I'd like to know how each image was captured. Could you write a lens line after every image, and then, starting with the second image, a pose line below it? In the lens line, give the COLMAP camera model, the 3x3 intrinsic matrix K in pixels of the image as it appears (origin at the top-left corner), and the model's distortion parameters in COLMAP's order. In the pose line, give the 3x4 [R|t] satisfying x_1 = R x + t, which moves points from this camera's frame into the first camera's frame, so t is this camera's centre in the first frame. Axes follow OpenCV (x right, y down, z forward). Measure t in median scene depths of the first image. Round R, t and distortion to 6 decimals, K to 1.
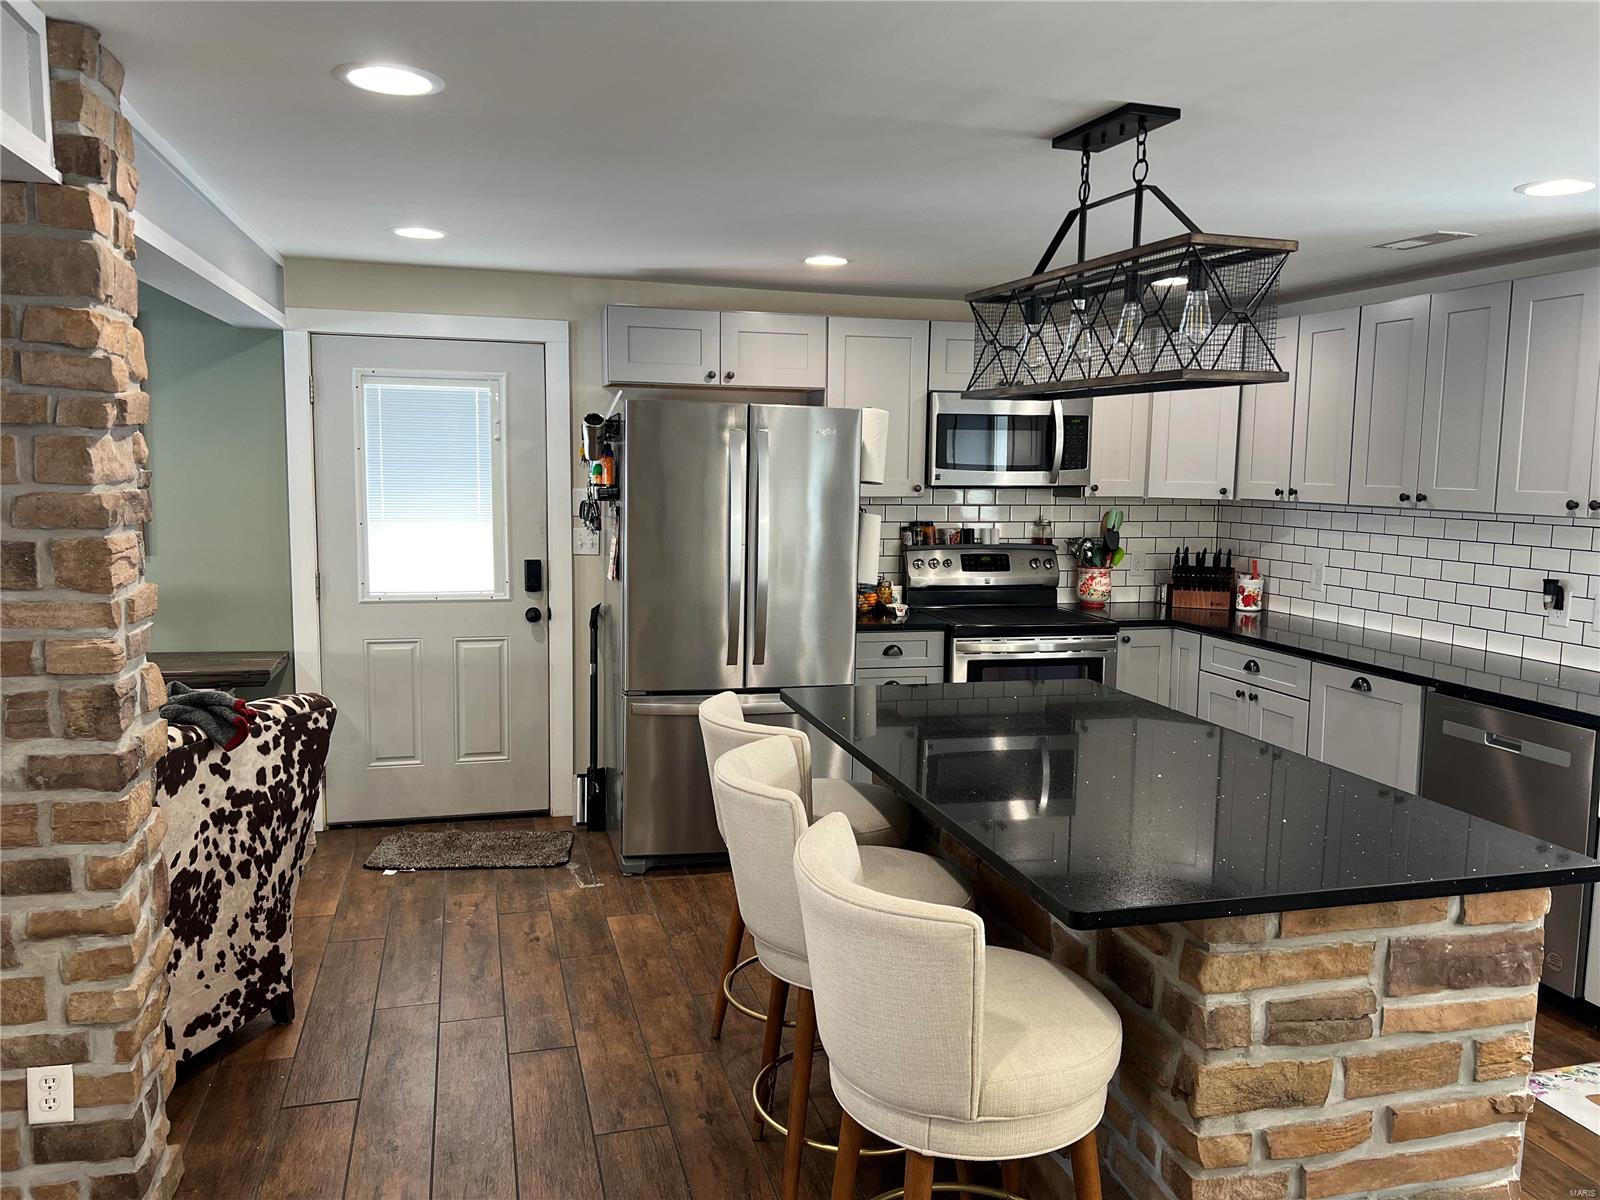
lens RADIAL K [[1198.7, 0, 803.8], [0, 1198.7, 601.4], [0, 0, 1]] dist [0.083177, -0.102588]
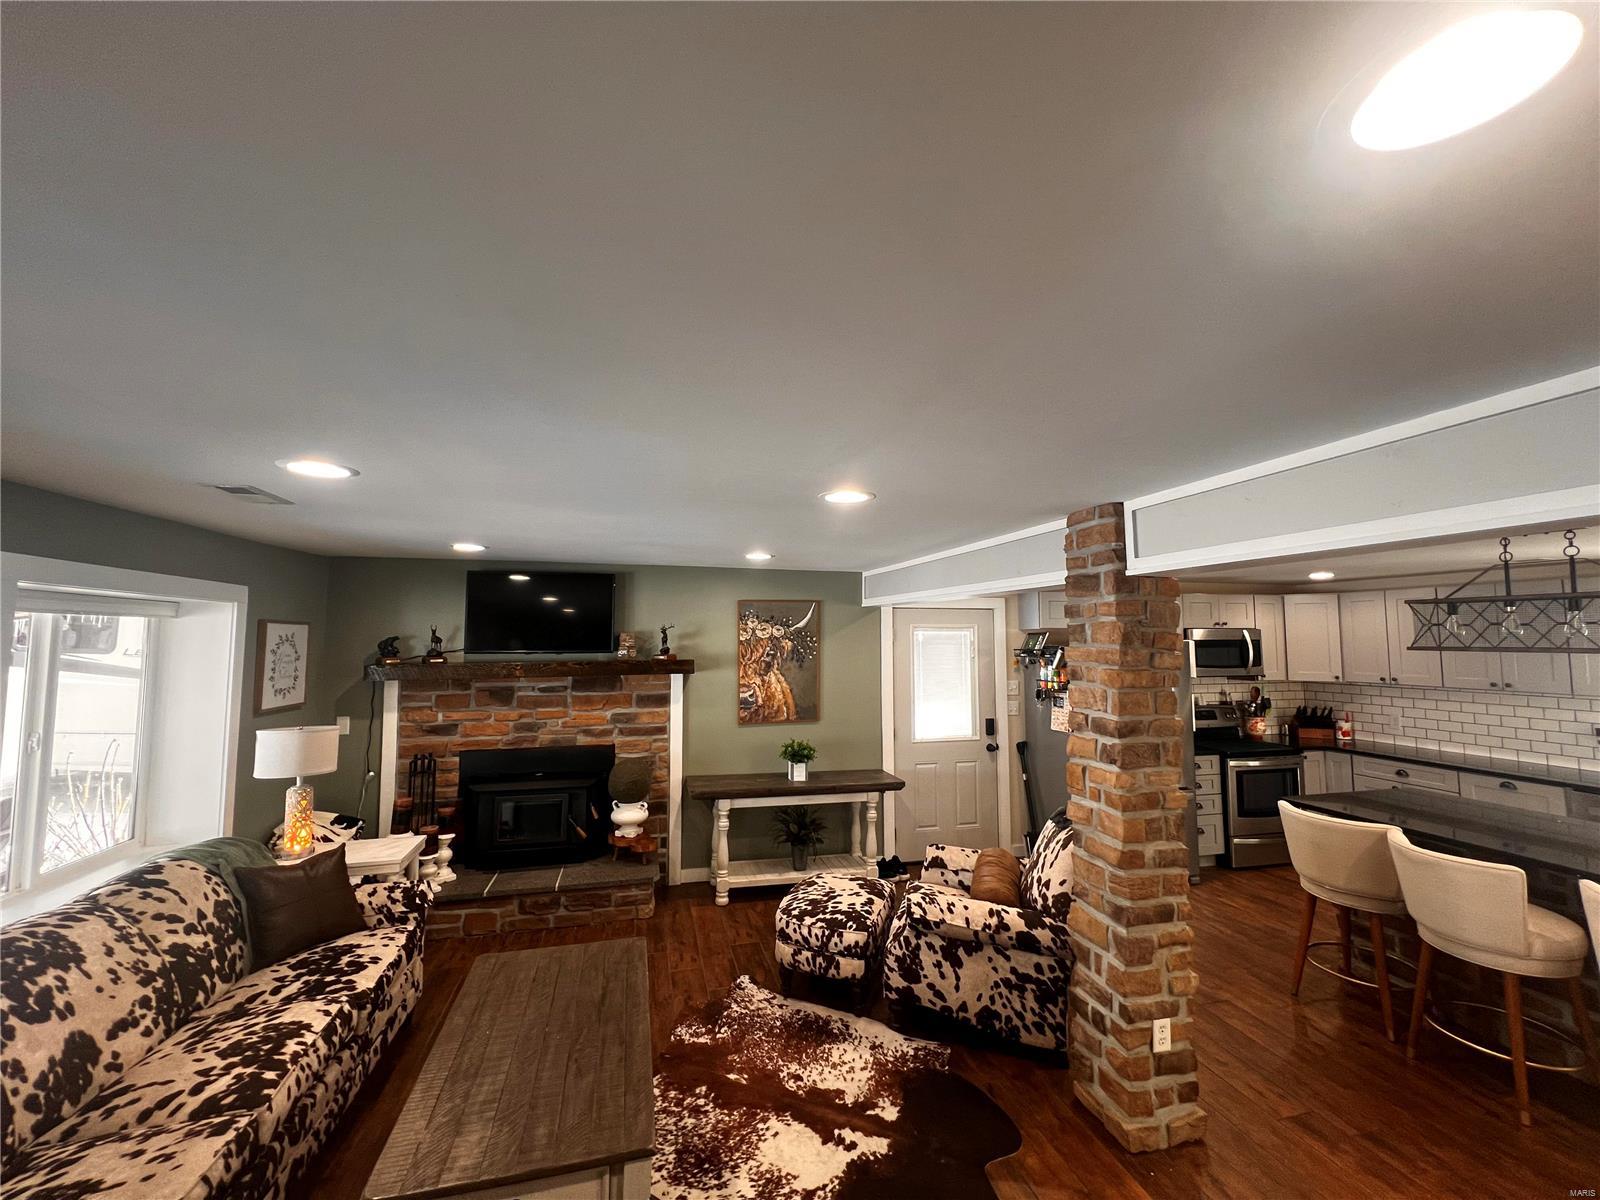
lens RADIAL K [[639.8, 0, 797.8], [0, 639.8, 595.8], [0, 0, 1]] dist [-0.001738, -0.000872]
pose [[0.999396, -0.017539, -0.030015, -0.601472], [0.011681, 0.982621, -0.185258, -0.050148], [0.032742, 0.184795, 0.982232, -0.071213]]
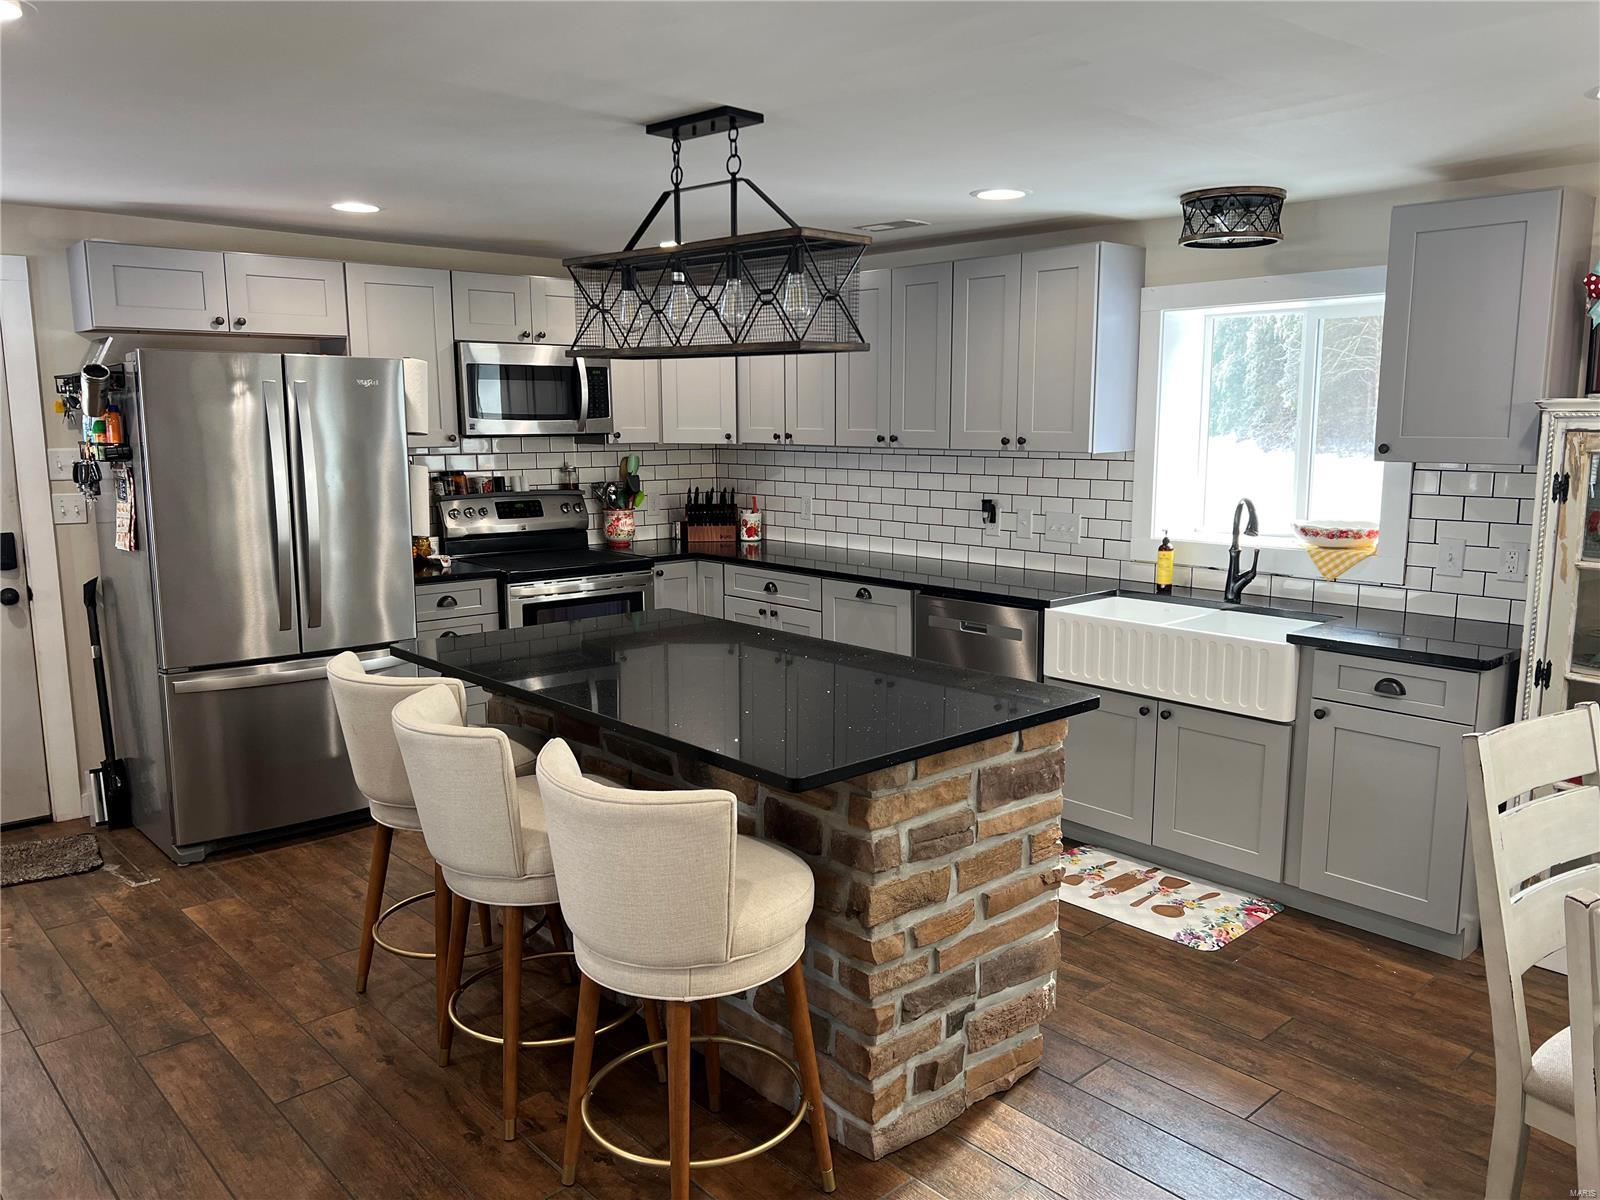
lens RADIAL K [[1194.2, 0, 800.0], [0, 1194.2, 600.0], [0, 0, 1]] dist [0.088407, -0.108603]
pose [[0.893648, -0.085657, 0.440517, -0.123837], [0.065911, 0.996022, 0.059965, -0.001374], [-0.443902, -0.024553, 0.895739, -0.045651]]
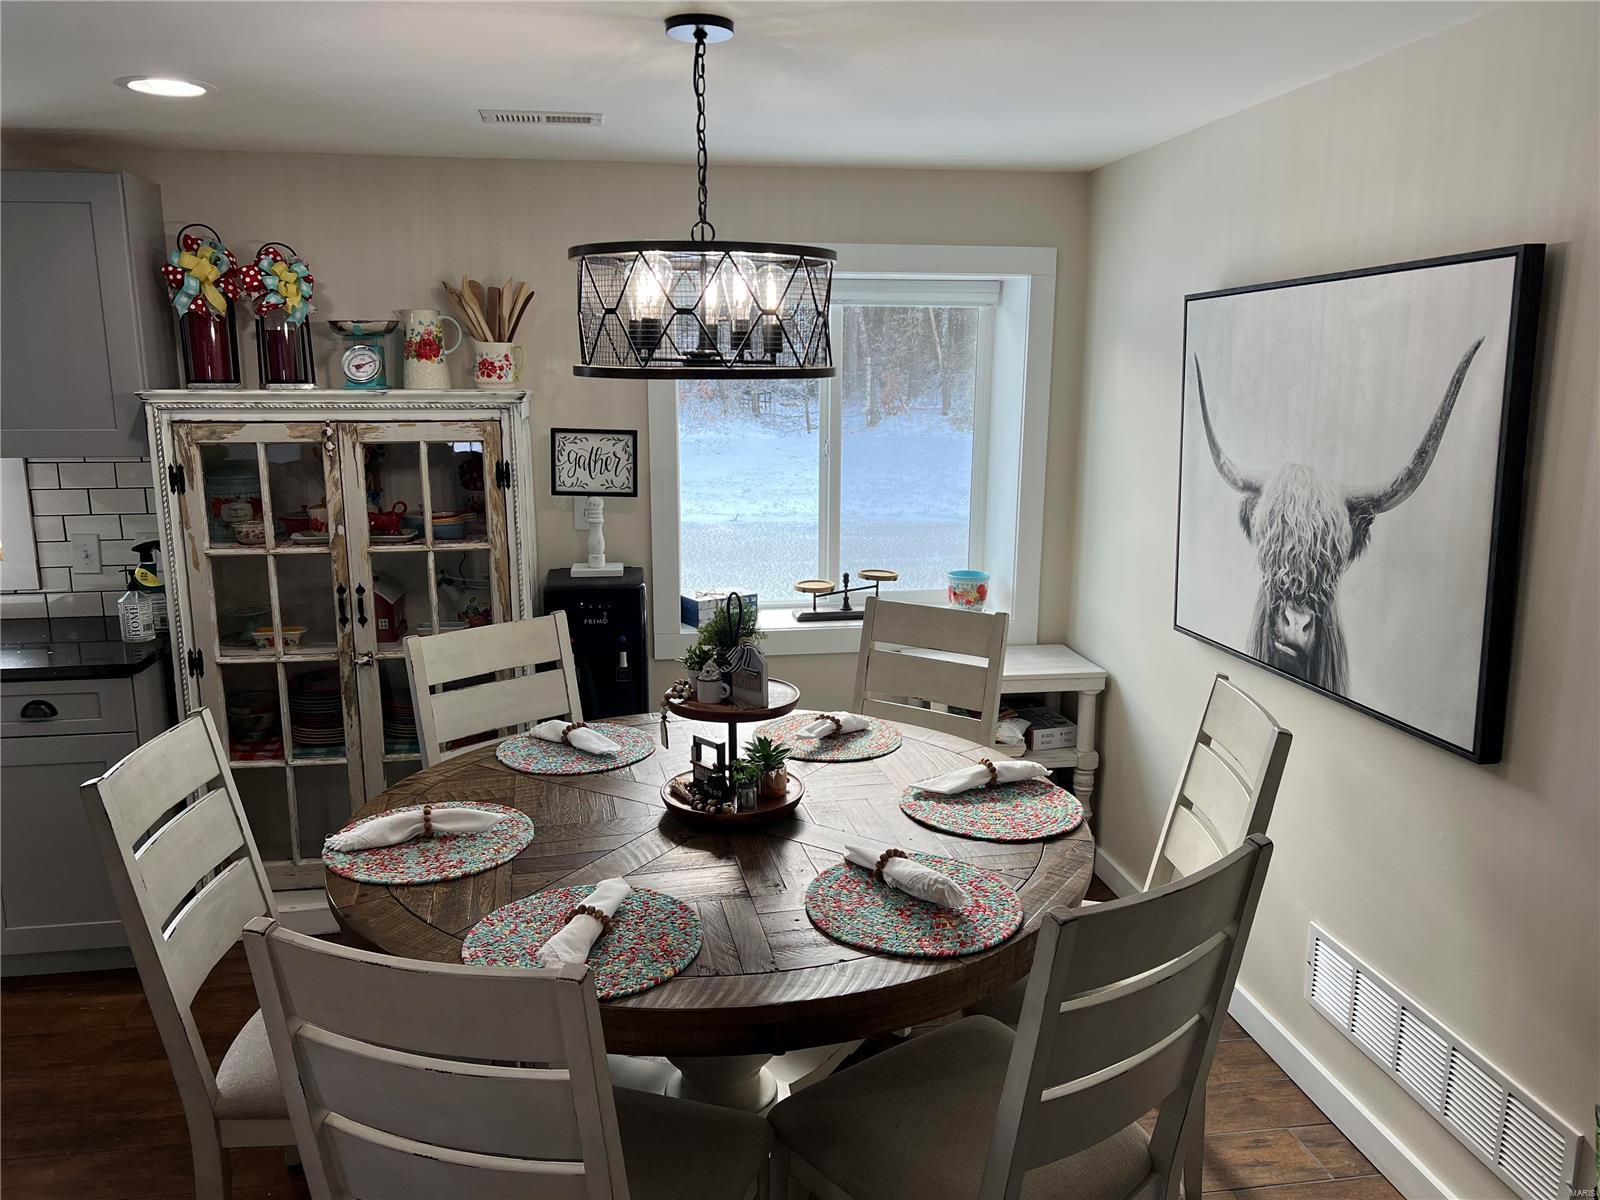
lens RADIAL K [[1198.7, 0, 803.8], [0, 1198.7, 601.4], [0, 0, 1]] dist [0.083177, -0.102588]
pose [[0.106350, -0.205017, 0.972963, -0.071618], [0.113488, 0.974621, 0.192961, -0.023525], [-0.987831, 0.089898, 0.126918, -0.053074]]
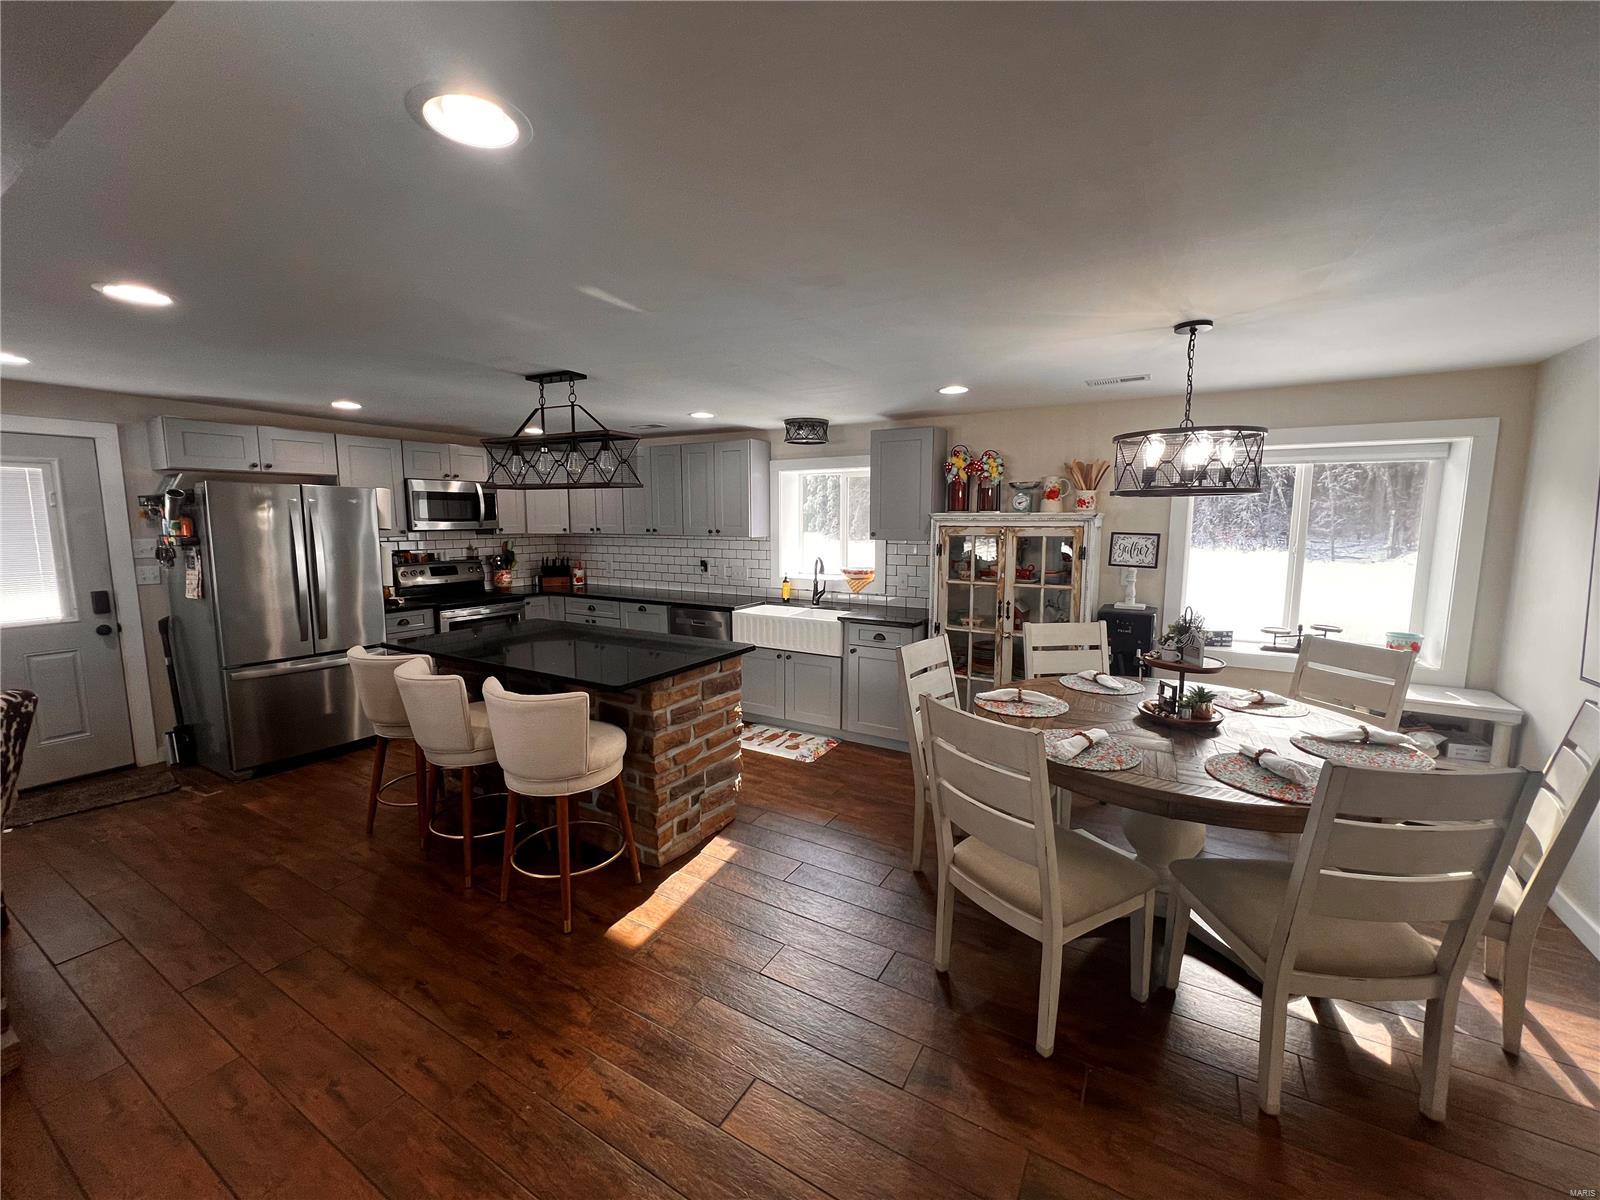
lens RADIAL K [[641.8, 0, 797.7], [0, 641.8, 592.5], [0, 0, 1]] dist [-0.001204, -0.000275]
pose [[0.720986, -0.094112, 0.686529, -0.181982], [0.089272, 0.995093, 0.042658, 0.009872], [-0.687175, 0.030532, 0.725850, -0.130582]]
